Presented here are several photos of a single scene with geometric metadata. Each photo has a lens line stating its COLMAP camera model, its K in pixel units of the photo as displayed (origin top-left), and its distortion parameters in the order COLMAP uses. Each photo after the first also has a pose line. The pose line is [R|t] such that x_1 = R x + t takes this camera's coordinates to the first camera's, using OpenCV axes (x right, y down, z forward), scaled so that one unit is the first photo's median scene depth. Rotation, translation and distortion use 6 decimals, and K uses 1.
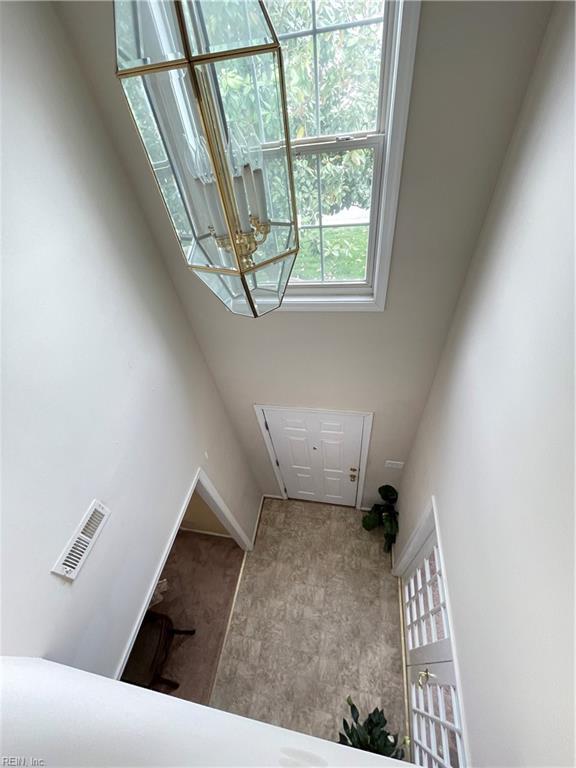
lens RADIAL K [[308.9, 0, 288.0], [0, 308.9, 384.0], [0, 0, 1]] dist [0.000665, 0.000164]
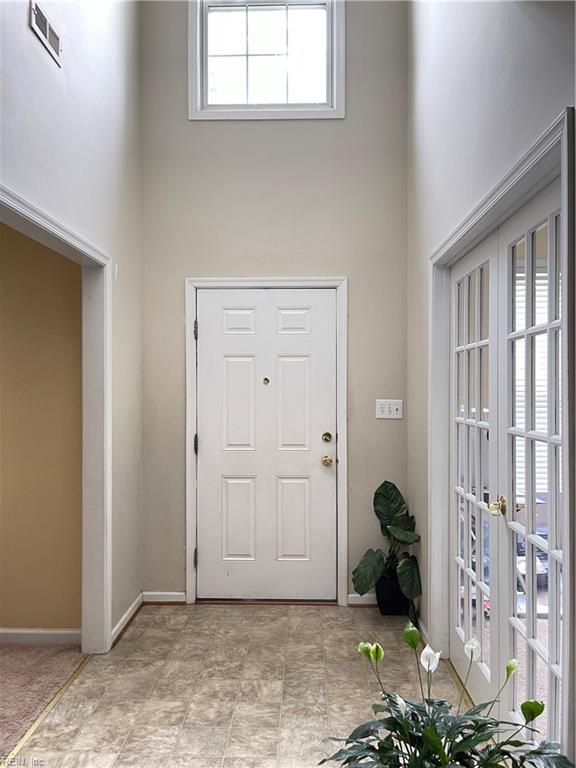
lens RADIAL K [[574.1, 0, 288.0], [0, 574.1, 384.0], [0, 0, 1]] dist [-0.001295, -0.000640]
pose [[0.981019, 0.122352, 0.150441, -0.039270], [0.030121, 0.670250, -0.741524, 0.934627], [-0.191560, 0.731980, 0.653842, 0.192484]]
